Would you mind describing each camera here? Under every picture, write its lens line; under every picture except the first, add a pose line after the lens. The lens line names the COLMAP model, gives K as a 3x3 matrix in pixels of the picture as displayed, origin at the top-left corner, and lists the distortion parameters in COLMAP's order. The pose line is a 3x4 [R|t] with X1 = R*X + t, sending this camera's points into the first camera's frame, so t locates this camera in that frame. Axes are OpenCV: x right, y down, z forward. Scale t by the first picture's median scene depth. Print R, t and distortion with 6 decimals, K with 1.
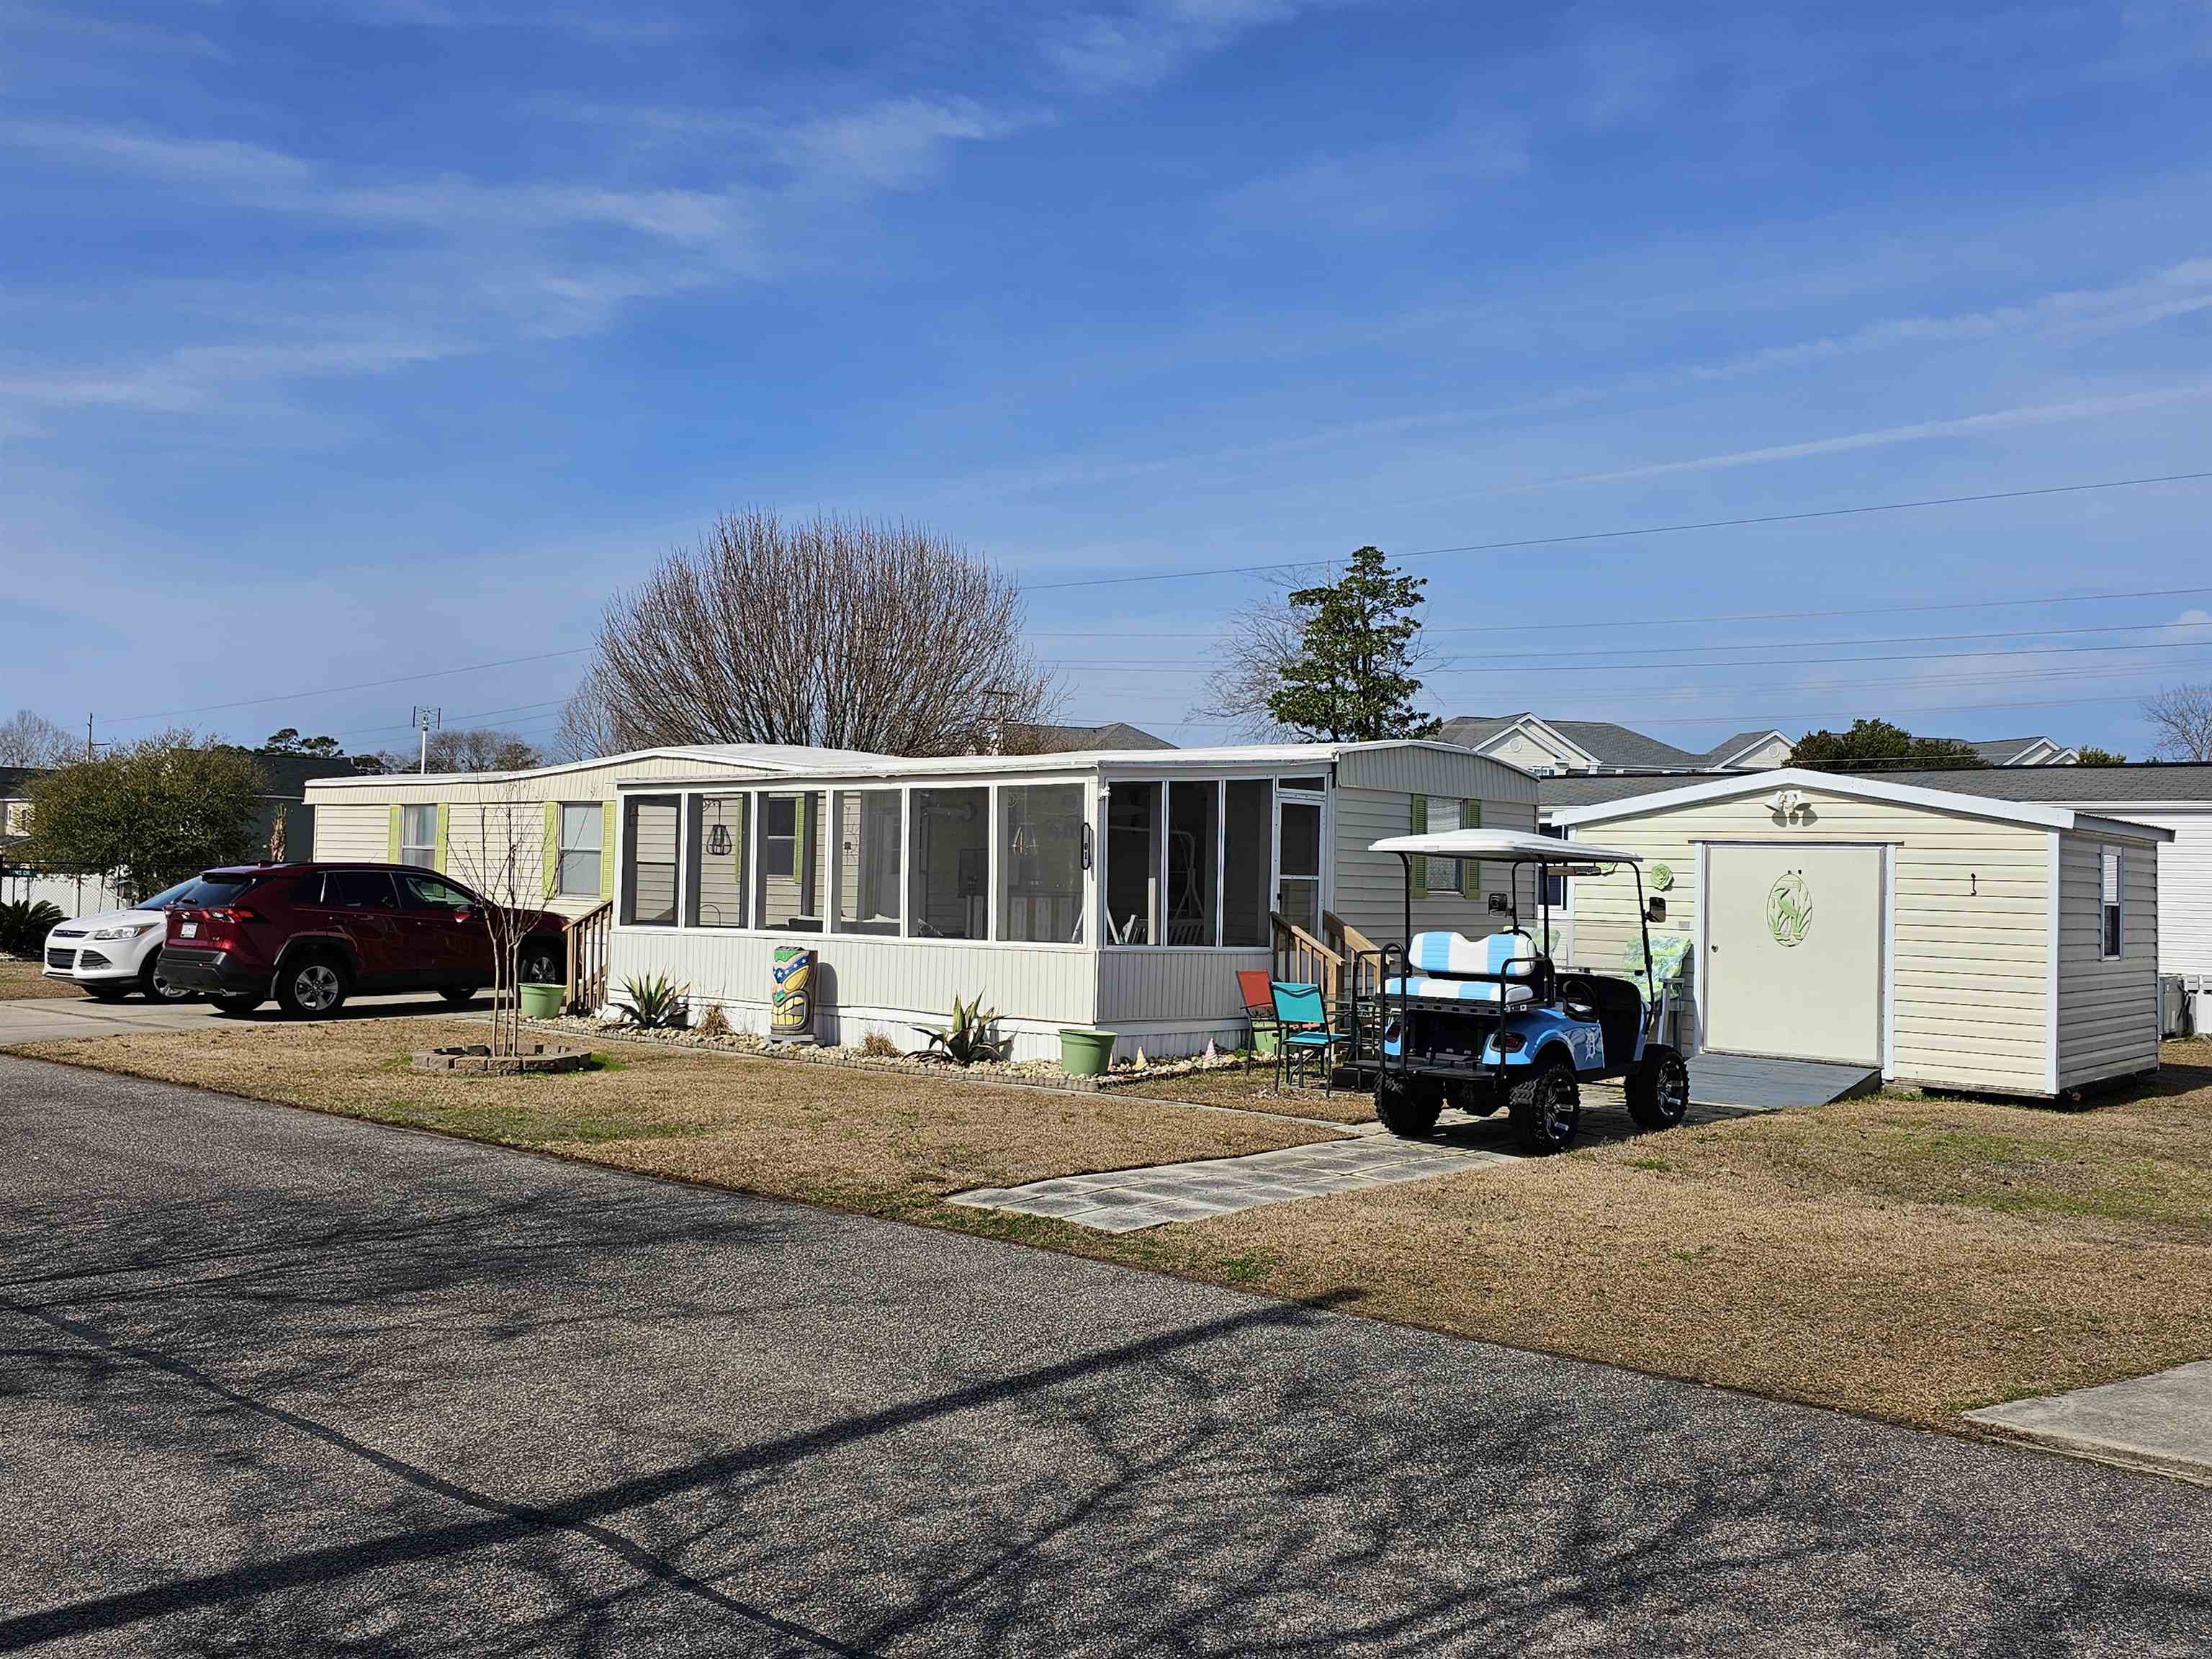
lens RADIAL K [[1934.4, 0, 1117.6], [0, 1934.4, 786.3], [0, 0, 1]] dist [0.089593, -0.103390]
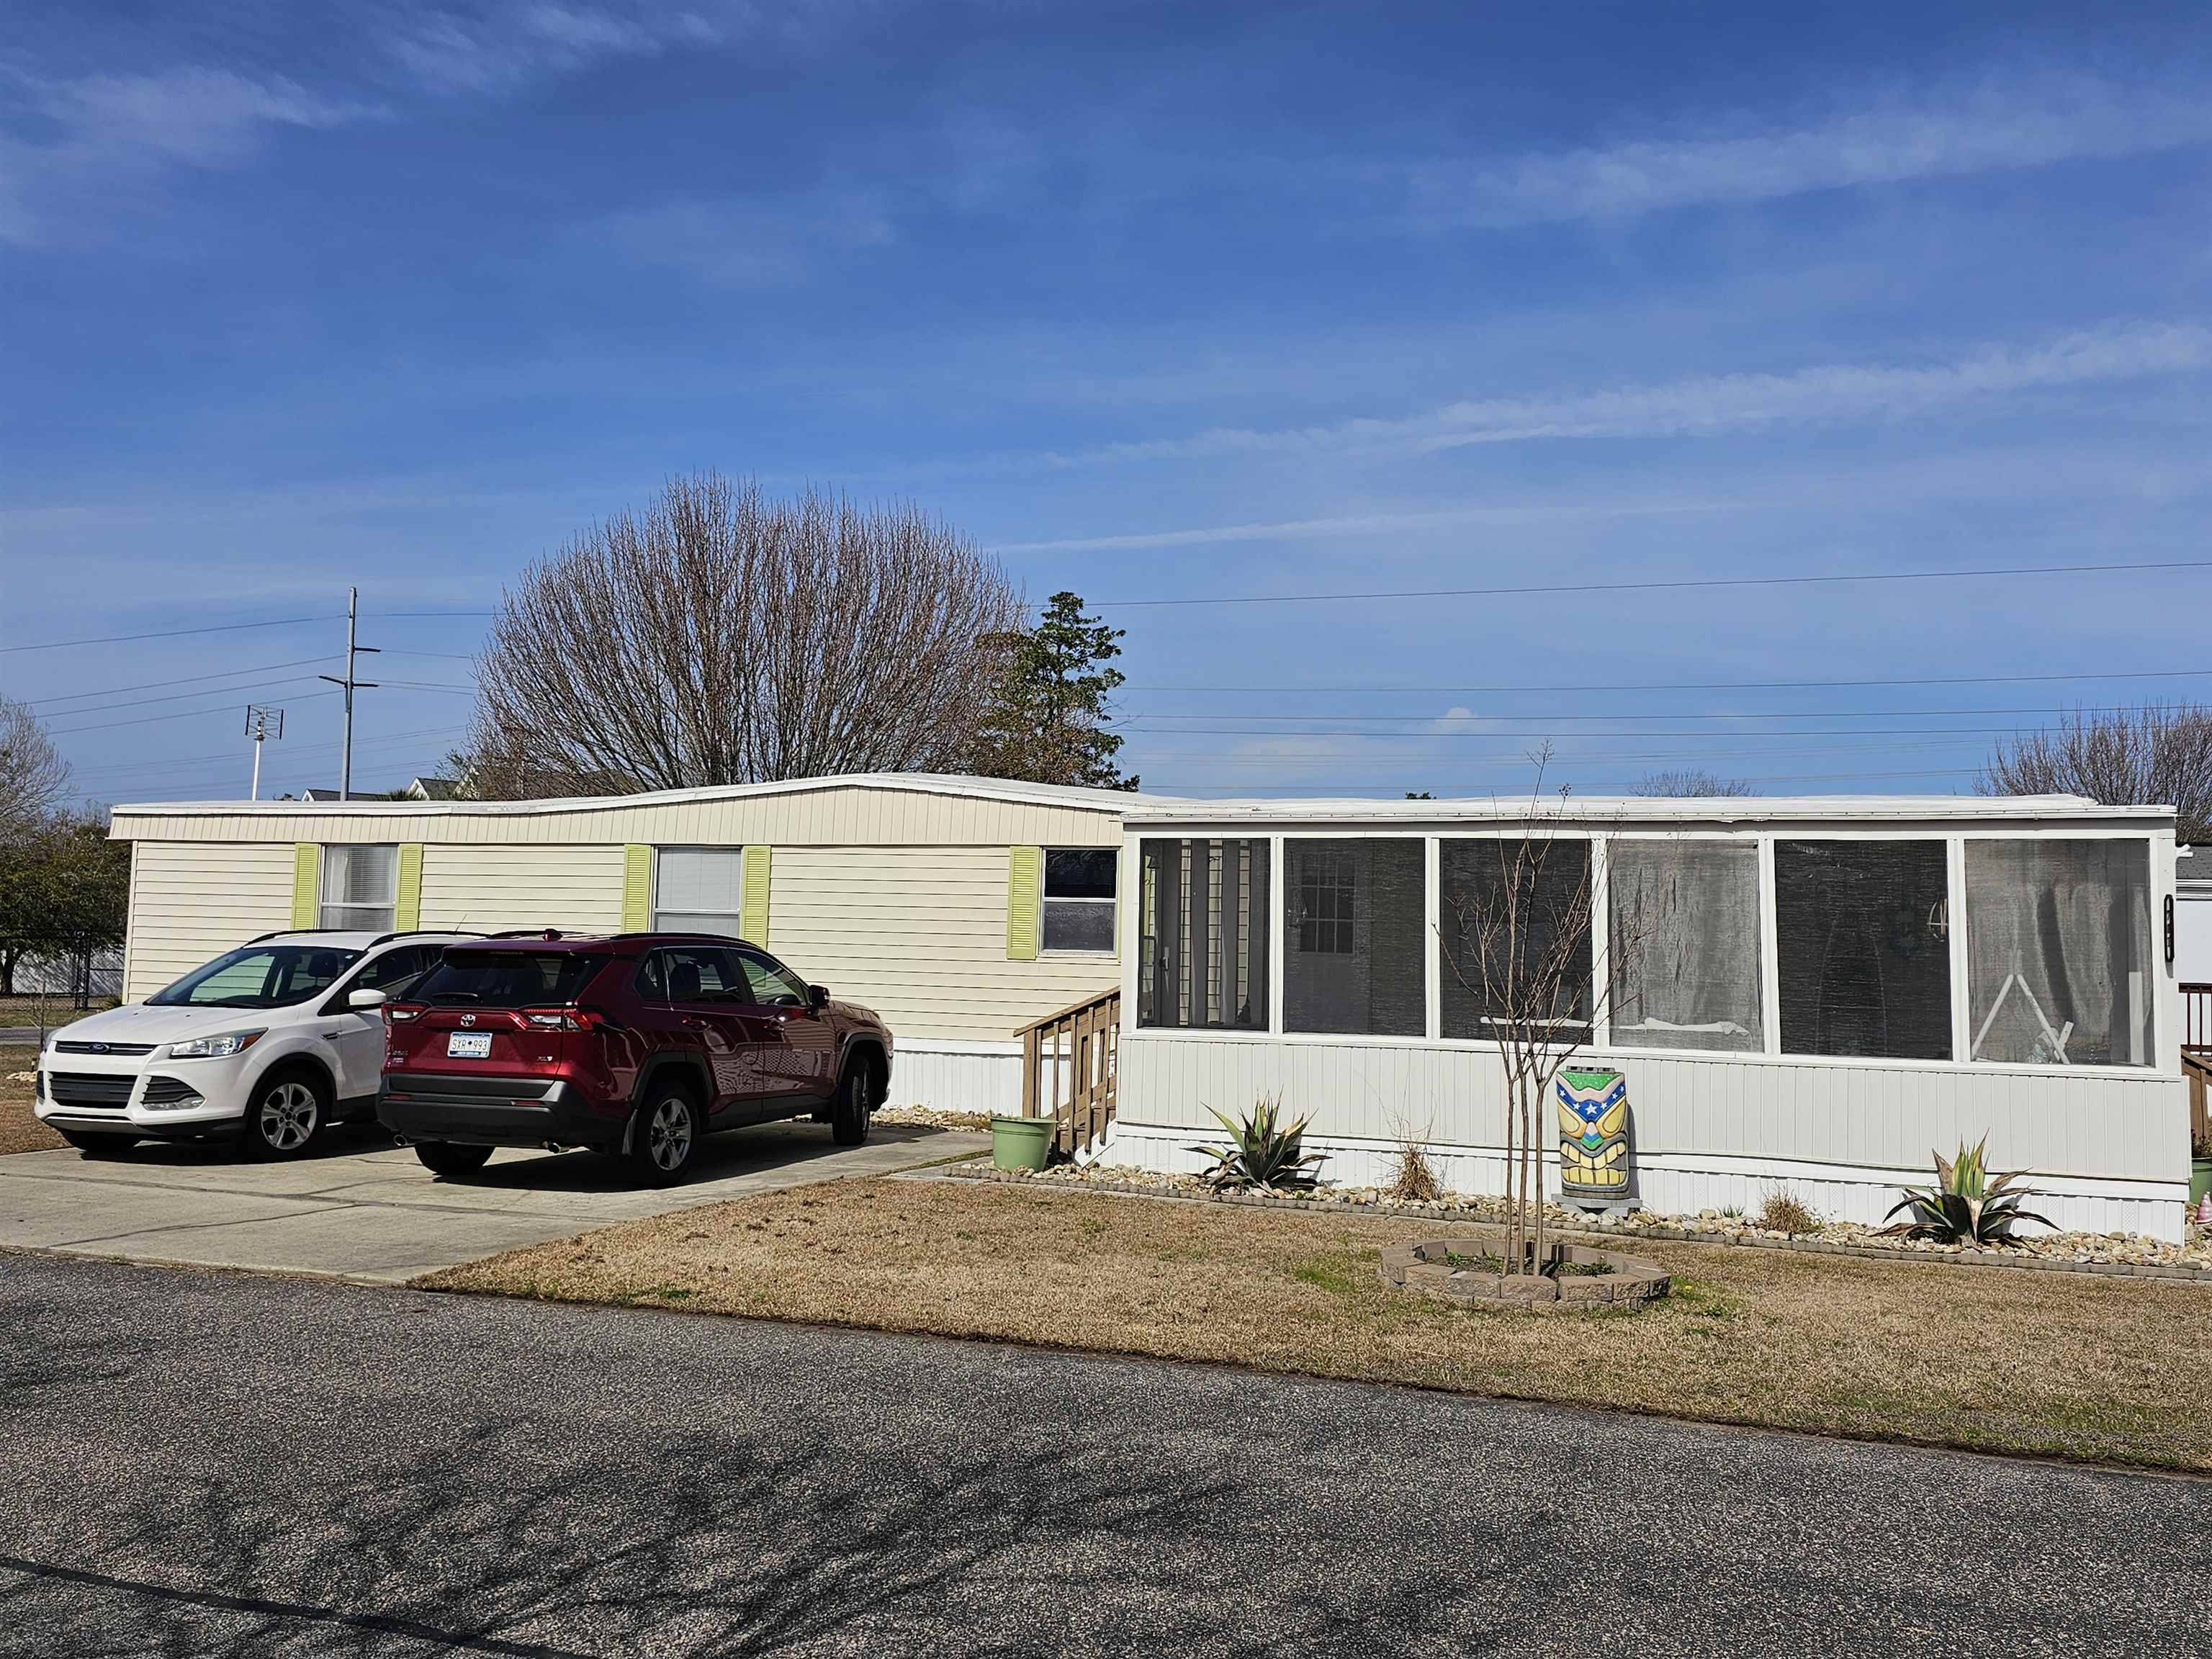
lens RADIAL K [[1934.4, 0, 1117.6], [0, 1934.4, 786.3], [0, 0, 1]] dist [0.089593, -0.103390]
pose [[0.936643, 0.034382, 0.348593, -0.324448], [-0.023140, 0.999071, -0.036361, 0.007311], [-0.349519, 0.025991, 0.936569, 0.237351]]
